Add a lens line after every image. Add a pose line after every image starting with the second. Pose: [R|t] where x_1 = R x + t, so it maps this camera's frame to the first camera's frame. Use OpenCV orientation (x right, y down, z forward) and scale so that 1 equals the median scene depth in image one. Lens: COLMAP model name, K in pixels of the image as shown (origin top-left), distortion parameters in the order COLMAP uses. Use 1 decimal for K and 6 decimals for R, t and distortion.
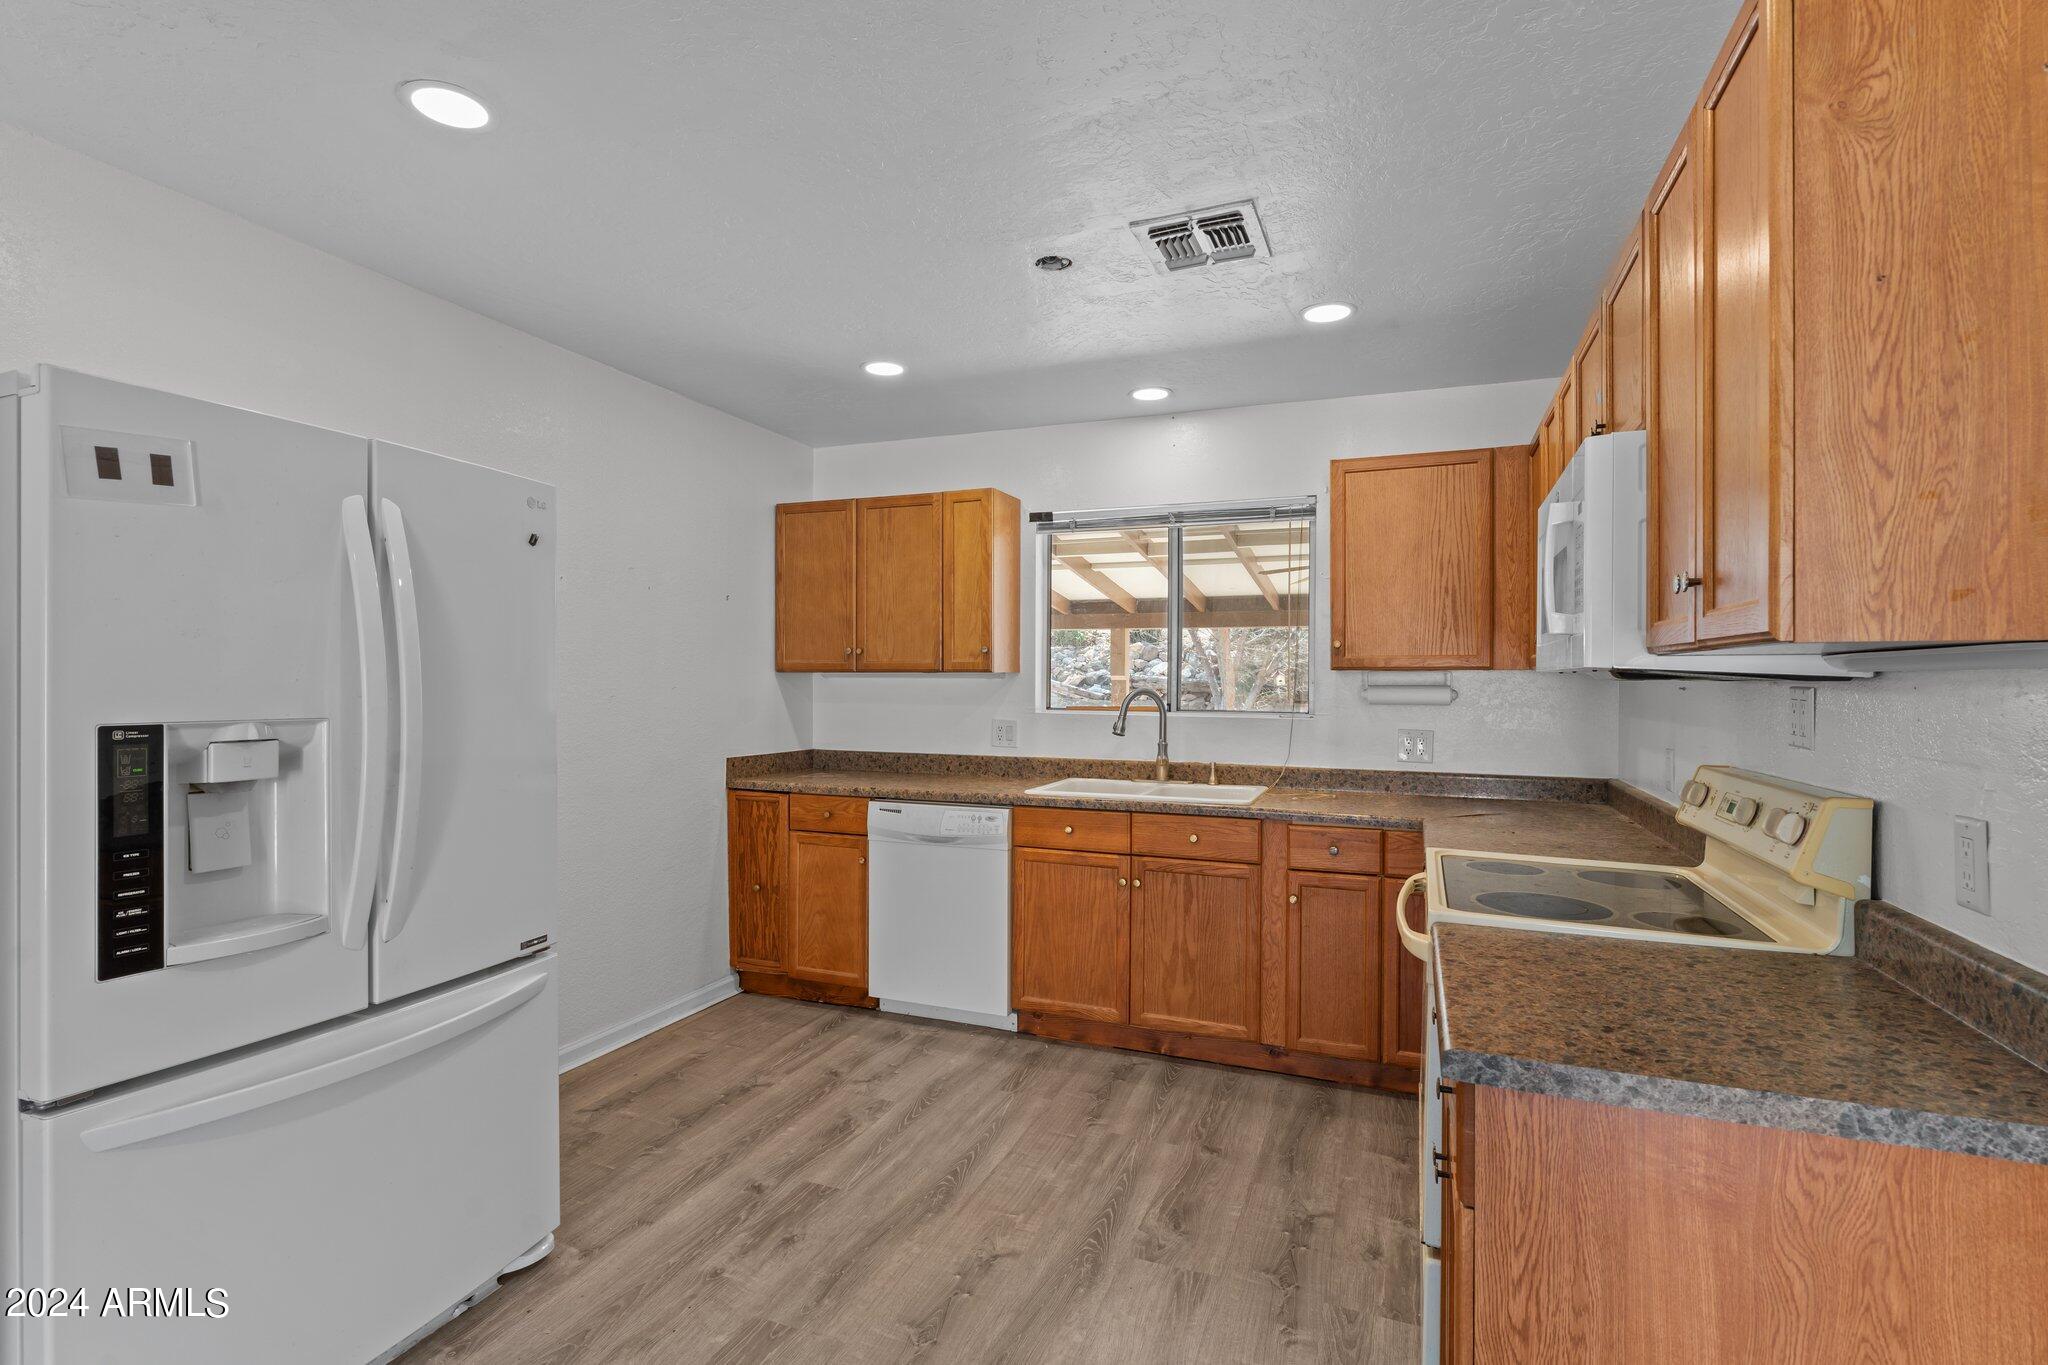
lens RADIAL K [[951.8, 0, 1024.0], [0, 951.8, 682.5], [0, 0, 1]] dist [-0.000988, -0.000324]
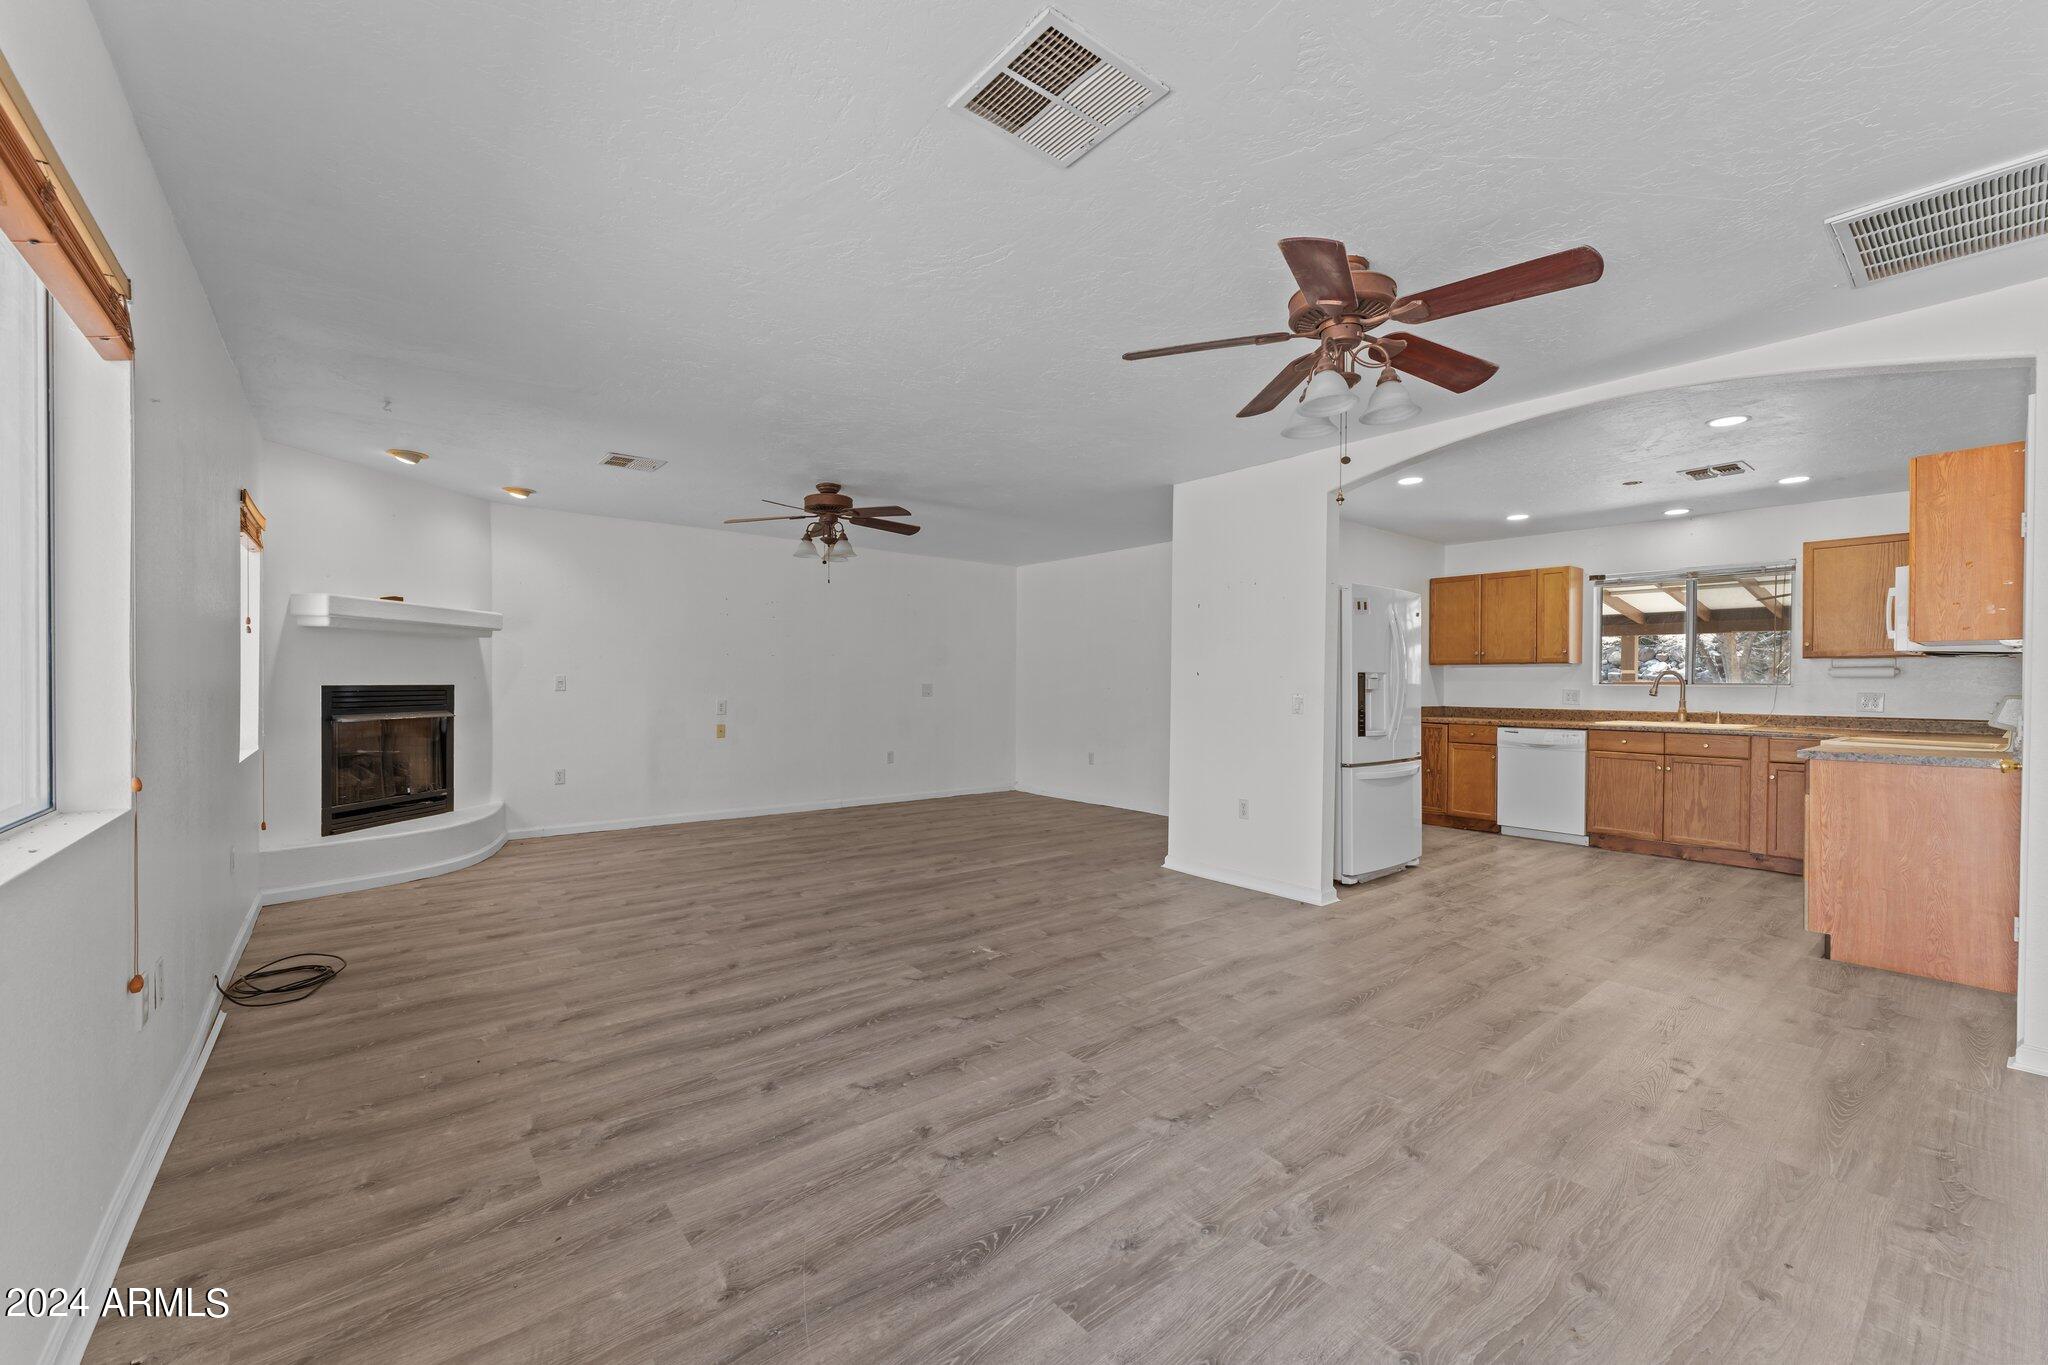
lens RADIAL K [[817.5, 0, 1021.9], [0, 817.5, 691.0], [0, 0, 1]] dist [0.000962, 0.000104]
pose [[0.874047, 0.004933, -0.485817, -0.205191], [-0.002587, 0.999982, 0.005500, 0.041127], [0.485835, -0.003550, 0.874044, -1.010828]]
